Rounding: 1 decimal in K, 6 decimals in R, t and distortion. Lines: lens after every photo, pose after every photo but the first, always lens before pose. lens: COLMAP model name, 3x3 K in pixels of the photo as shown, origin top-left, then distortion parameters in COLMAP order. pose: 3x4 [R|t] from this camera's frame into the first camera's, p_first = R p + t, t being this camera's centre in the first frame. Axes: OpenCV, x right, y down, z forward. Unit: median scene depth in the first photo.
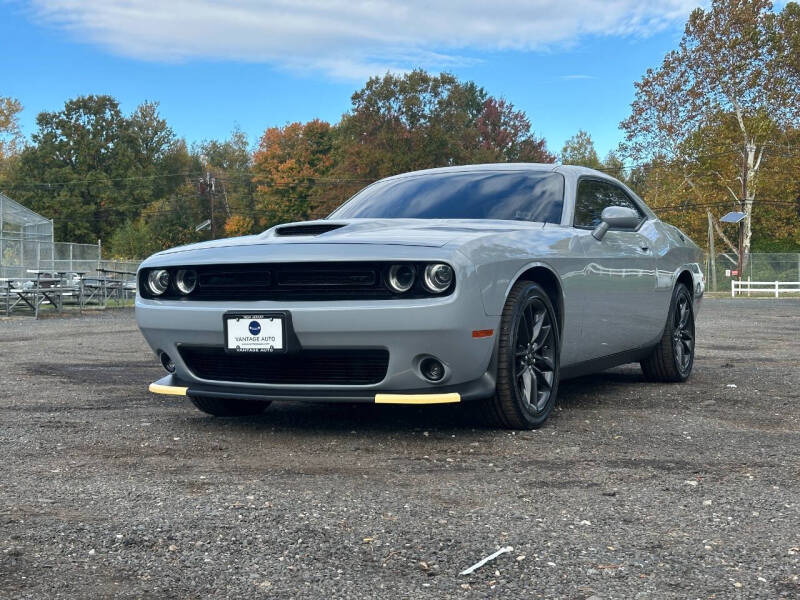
lens RADIAL K [[1112.4, 0, 400.0], [0, 1112.4, 300.0], [0, 0, 1]] dist [0.141224, -0.148612]
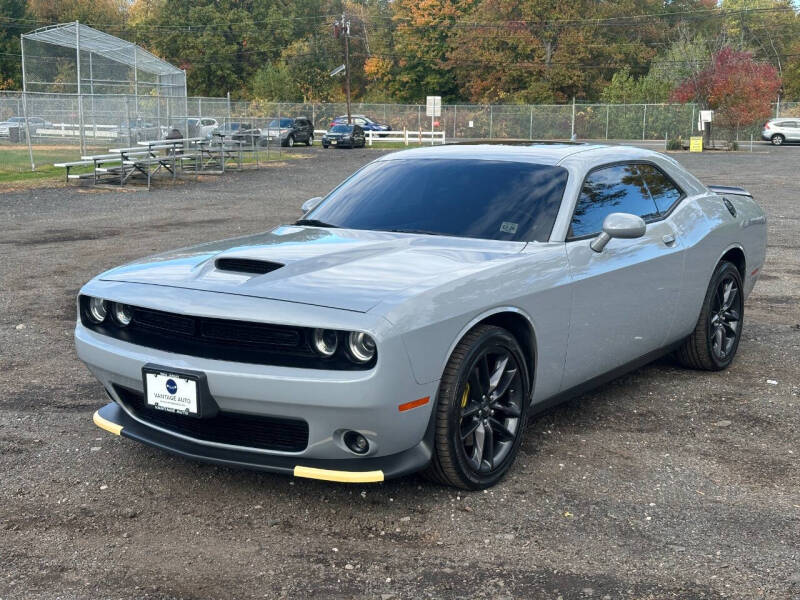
lens RADIAL K [[1112.4, 0, 400.0], [0, 1112.4, 300.0], [0, 0, 1]] dist [0.141224, -0.148612]
pose [[0.991014, 0.032095, -0.129849, 0.138001], [-0.012610, 0.988879, 0.148187, -0.145700], [0.133161, -0.145218, 0.980398, 0.095573]]
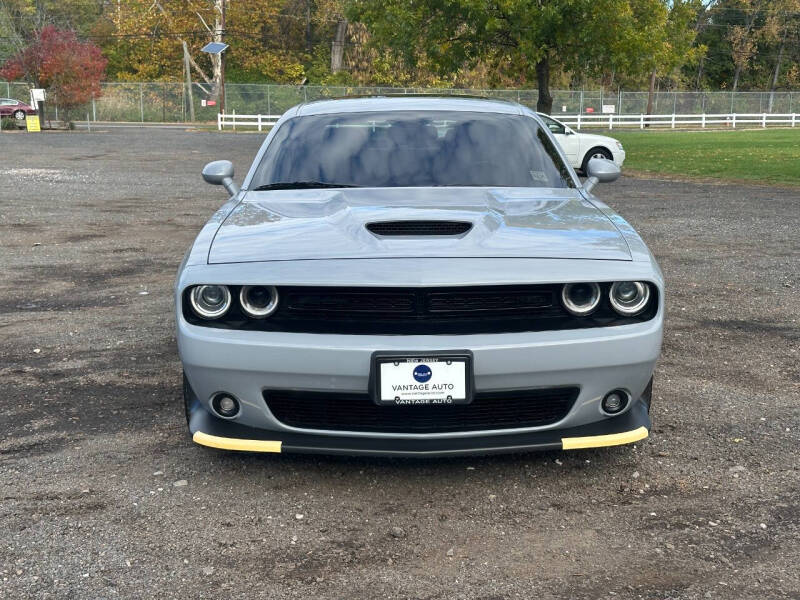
lens RADIAL K [[1112.4, 0, 400.0], [0, 1112.4, 300.0], [0, 0, 1]] dist [0.141224, -0.148612]
pose [[0.881558, -0.078547, 0.465495, -0.392466], [0.003546, 0.987135, 0.159852, -0.117307], [-0.472062, -0.139268, 0.870495, 0.262783]]
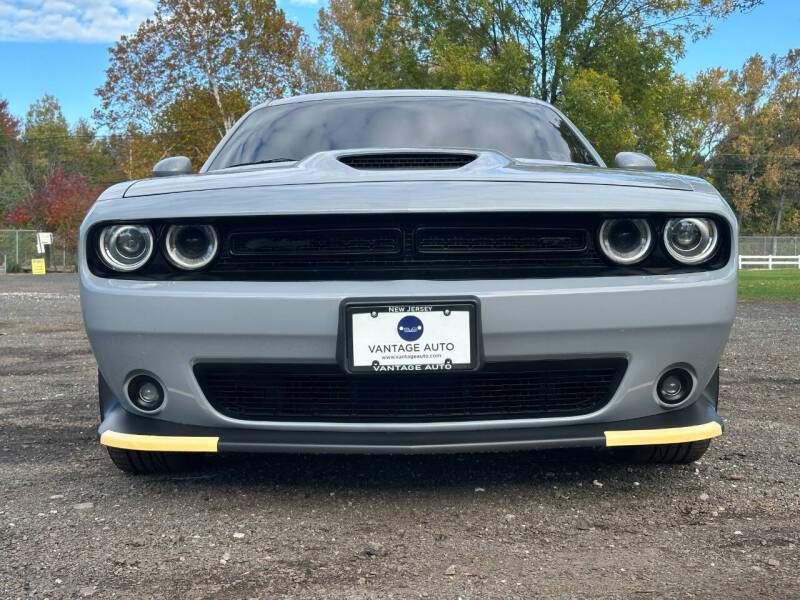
lens RADIAL K [[1112.4, 0, 400.0], [0, 1112.4, 300.0], [0, 0, 1]] dist [0.141224, -0.148612]
pose [[0.884467, -0.020356, 0.466159, -0.309618], [0.009992, 0.999645, 0.024694, -0.002432], [-0.466496, -0.017183, 0.884356, 0.395017]]
